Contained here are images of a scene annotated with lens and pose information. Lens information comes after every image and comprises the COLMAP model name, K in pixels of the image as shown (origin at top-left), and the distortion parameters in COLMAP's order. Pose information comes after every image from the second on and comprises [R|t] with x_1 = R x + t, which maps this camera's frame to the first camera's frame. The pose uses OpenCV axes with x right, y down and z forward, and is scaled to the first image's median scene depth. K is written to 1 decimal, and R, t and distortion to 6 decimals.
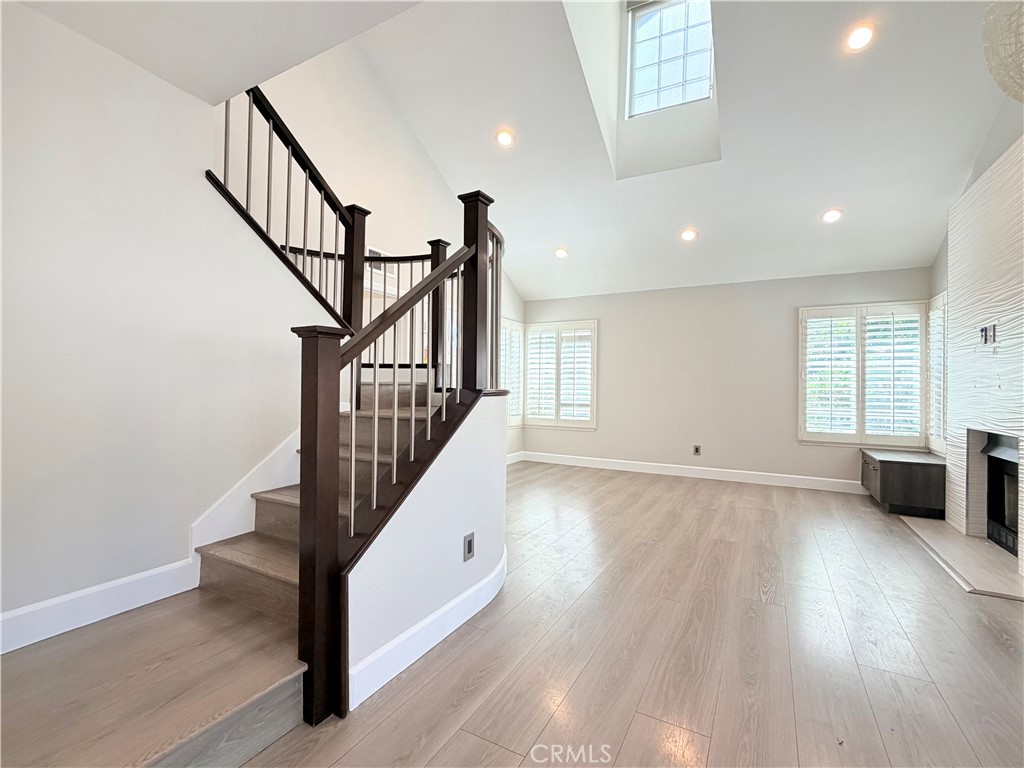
lens RADIAL K [[468.1, 0, 507.6], [0, 468.1, 385.8], [0, 0, 1]] dist [0.002342, 0.001081]
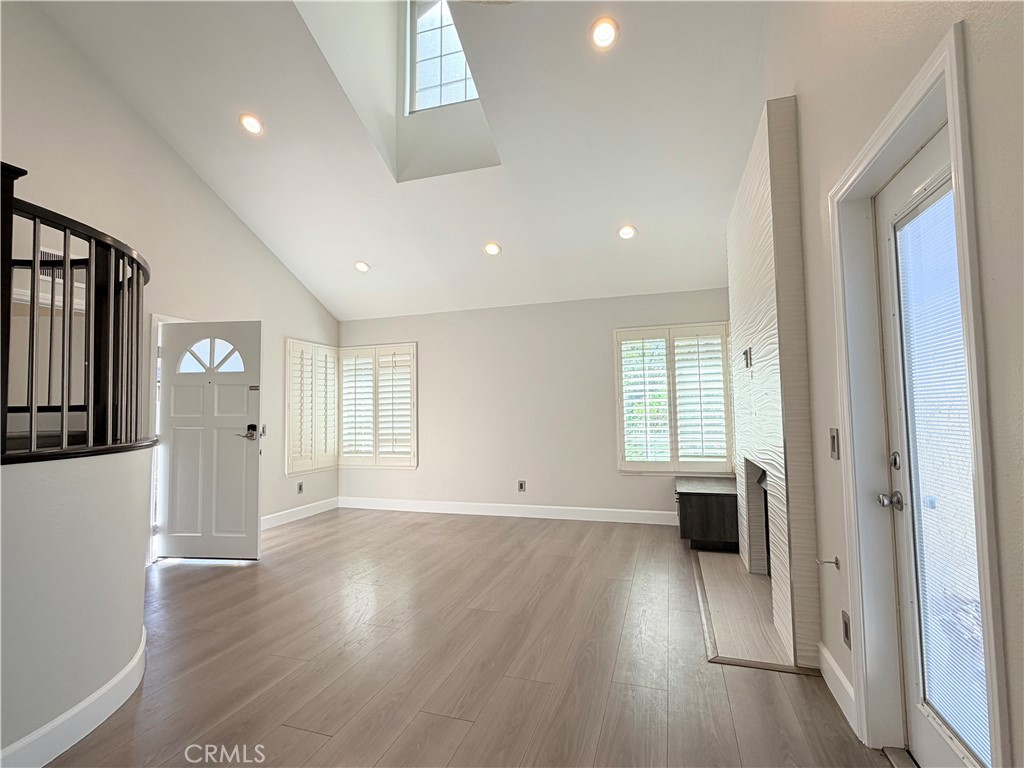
lens RADIAL K [[481.5, 0, 512.2], [0, 481.5, 385.8], [0, 0, 1]] dist [0.003141, 0.000497]
pose [[0.981370, -0.021859, 0.190881, 0.256346], [0.031194, 0.998453, -0.046038, -0.016021], [-0.189579, 0.051134, 0.980533, 0.102857]]
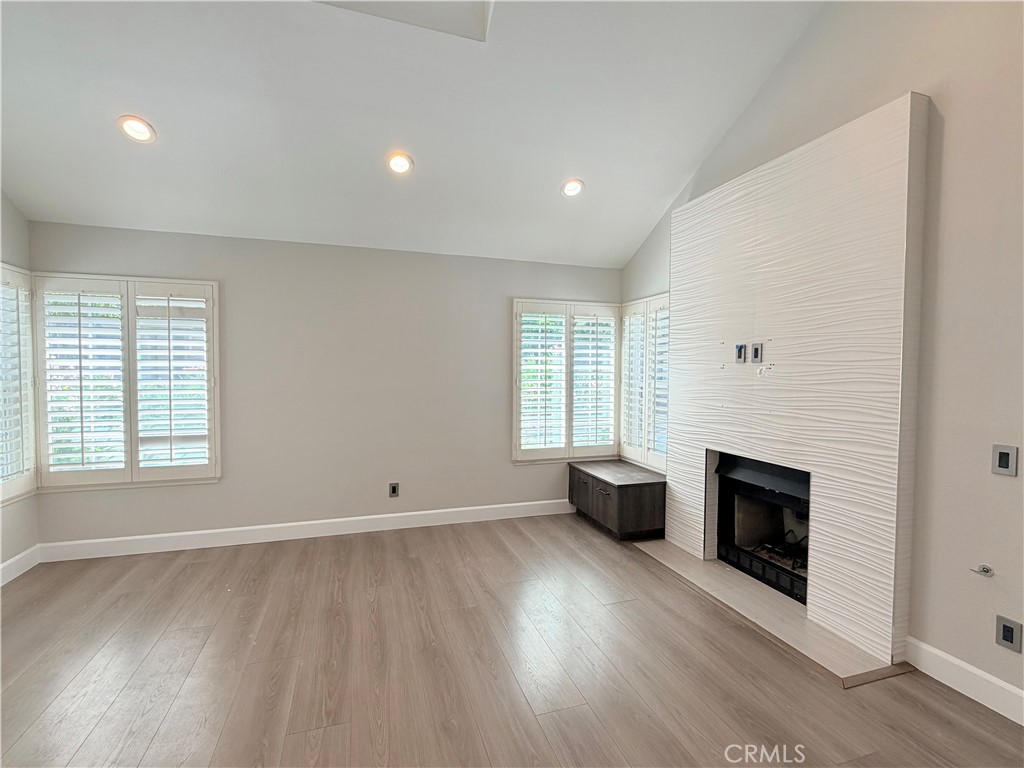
lens RADIAL K [[481.5, 0, 513.3], [0, 481.5, 386.7], [0, 0, 1]] dist [0.003141, 0.000497]
pose [[0.680302, -0.037622, 0.731966, 0.010225], [-0.000041, 0.998680, 0.051368, -0.061900], [-0.732932, -0.034976, 0.679402, 0.471900]]
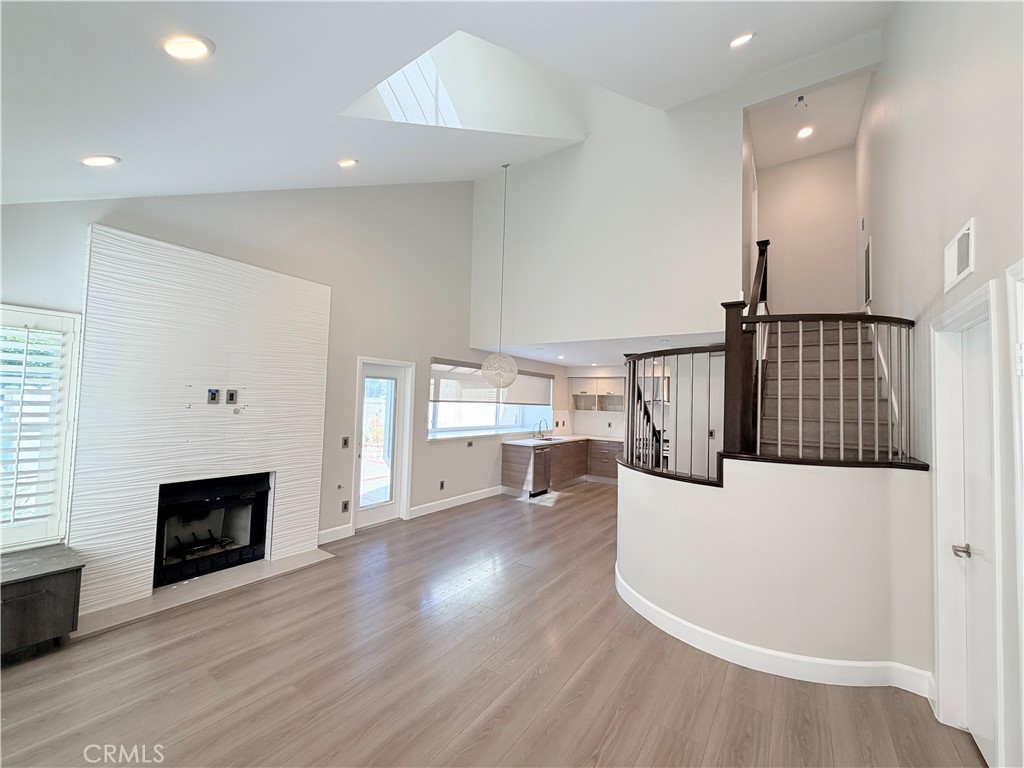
lens RADIAL K [[409.8, 0, 511.9], [0, 409.8, 383.7], [0, 0, 1]] dist [-0.000546, 0.000096]
pose [[-0.993663, -0.041828, 0.104324, 0.123758], [-0.046703, 0.997907, -0.044728, -0.087570], [-0.102234, -0.049317, -0.993537, 1.334019]]
